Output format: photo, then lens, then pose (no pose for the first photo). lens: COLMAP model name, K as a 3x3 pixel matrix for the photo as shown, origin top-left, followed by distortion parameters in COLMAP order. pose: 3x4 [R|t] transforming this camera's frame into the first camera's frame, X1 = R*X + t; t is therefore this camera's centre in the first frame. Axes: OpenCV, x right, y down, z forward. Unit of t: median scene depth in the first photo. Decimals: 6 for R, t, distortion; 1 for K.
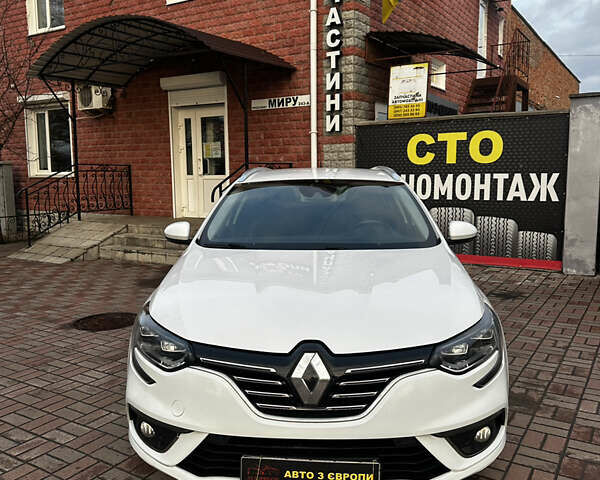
lens RADIAL K [[555.1, 0, 300.0], [0, 555.1, 240.0], [0, 0, 1]] dist [0.194837, -0.398211]
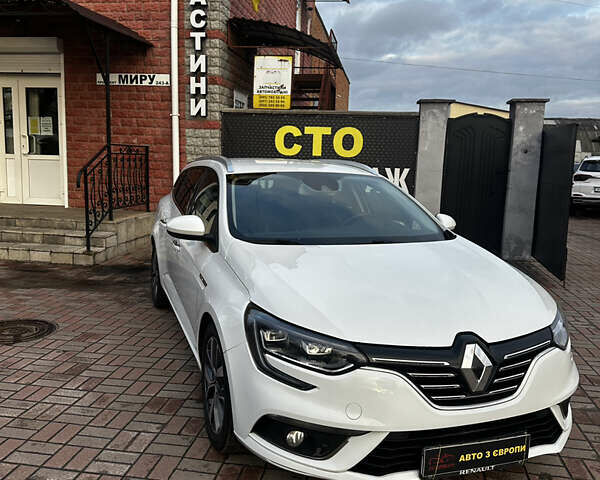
lens RADIAL K [[555.1, 0, 300.0], [0, 555.1, 240.0], [0, 0, 1]] dist [0.194837, -0.398211]
pose [[0.917331, -0.021000, 0.397571, -0.172602], [0.010090, 0.999513, 0.029512, -0.007315], [-0.397998, -0.023061, 0.917097, 0.037287]]
